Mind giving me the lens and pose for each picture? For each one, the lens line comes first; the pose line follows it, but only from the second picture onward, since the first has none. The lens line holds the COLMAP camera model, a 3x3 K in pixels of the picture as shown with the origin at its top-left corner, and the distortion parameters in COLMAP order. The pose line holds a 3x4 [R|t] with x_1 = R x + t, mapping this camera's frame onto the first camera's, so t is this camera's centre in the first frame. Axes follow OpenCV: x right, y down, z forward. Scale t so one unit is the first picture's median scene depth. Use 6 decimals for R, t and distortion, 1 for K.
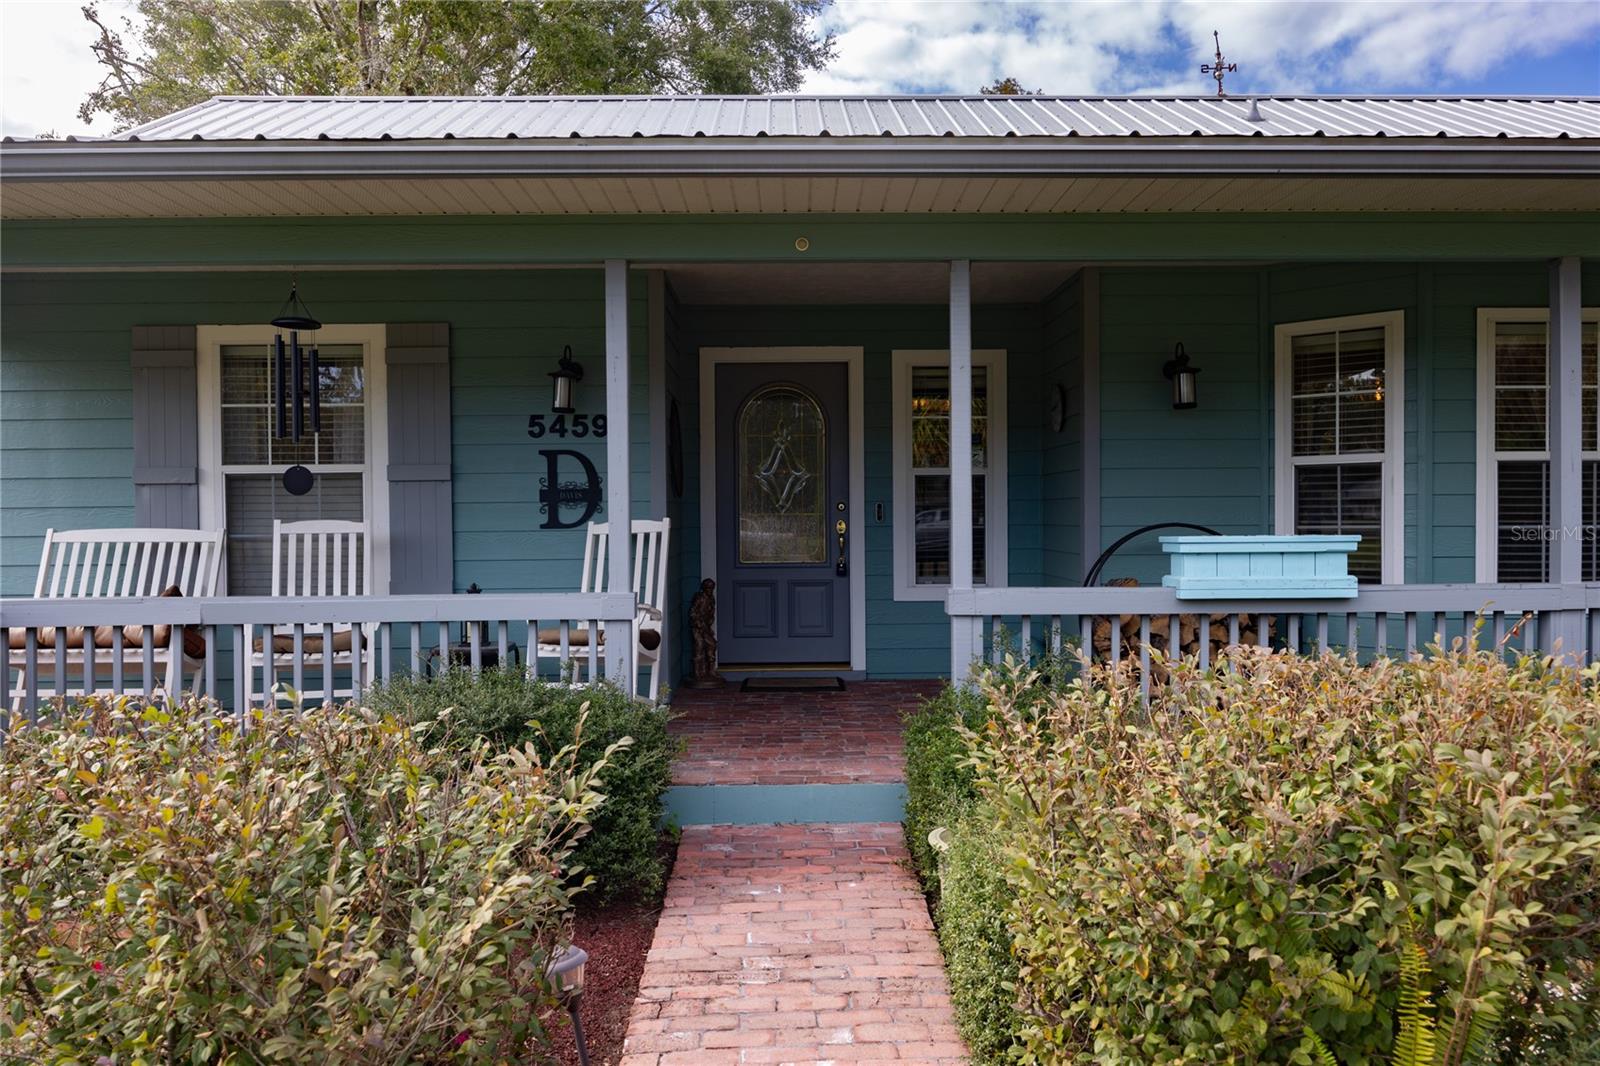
lens RADIAL K [[1277.1, 0, 825.8], [0, 1277.1, 509.3], [0, 0, 1]] dist [0.094773, 0.002182]
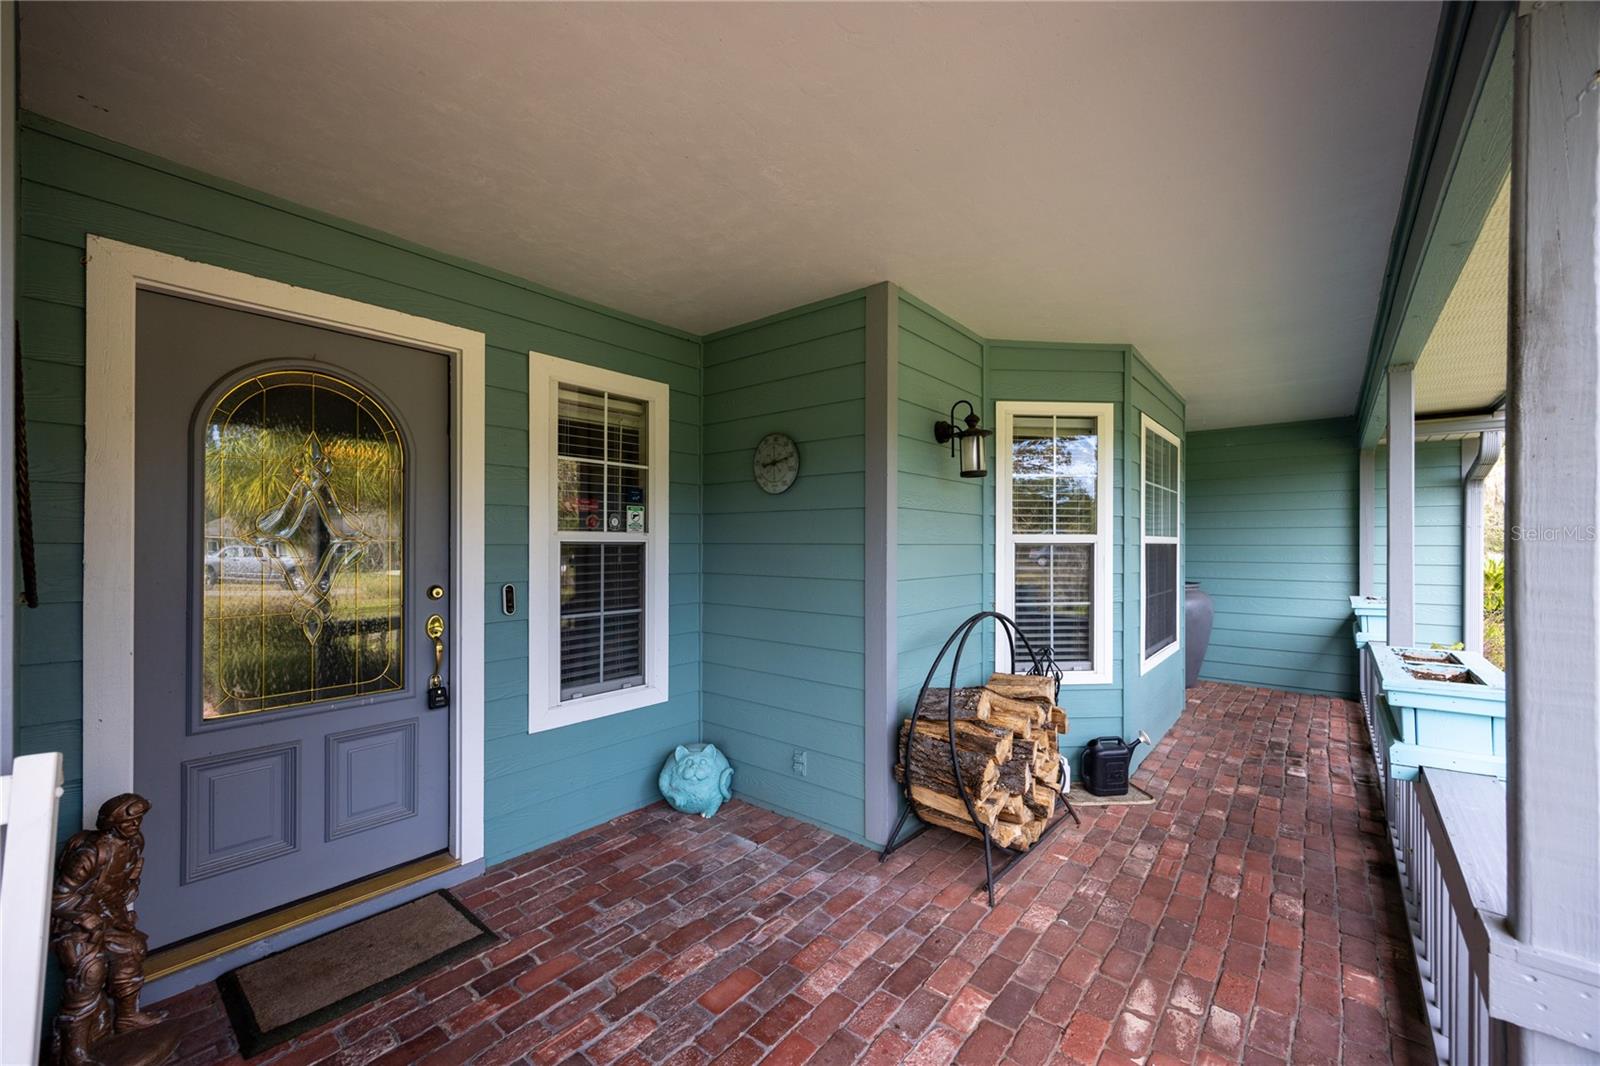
lens RADIAL K [[634.1, 0, 800.0], [0, 634.1, 533.0], [0, 0, 1]] dist [0.000418, 0.000322]
pose [[0.662393, 0.021012, 0.748862, -0.113470], [-0.012007, 0.999776, -0.017432, -0.030570], [-0.749061, 0.002555, 0.662497, 0.781209]]
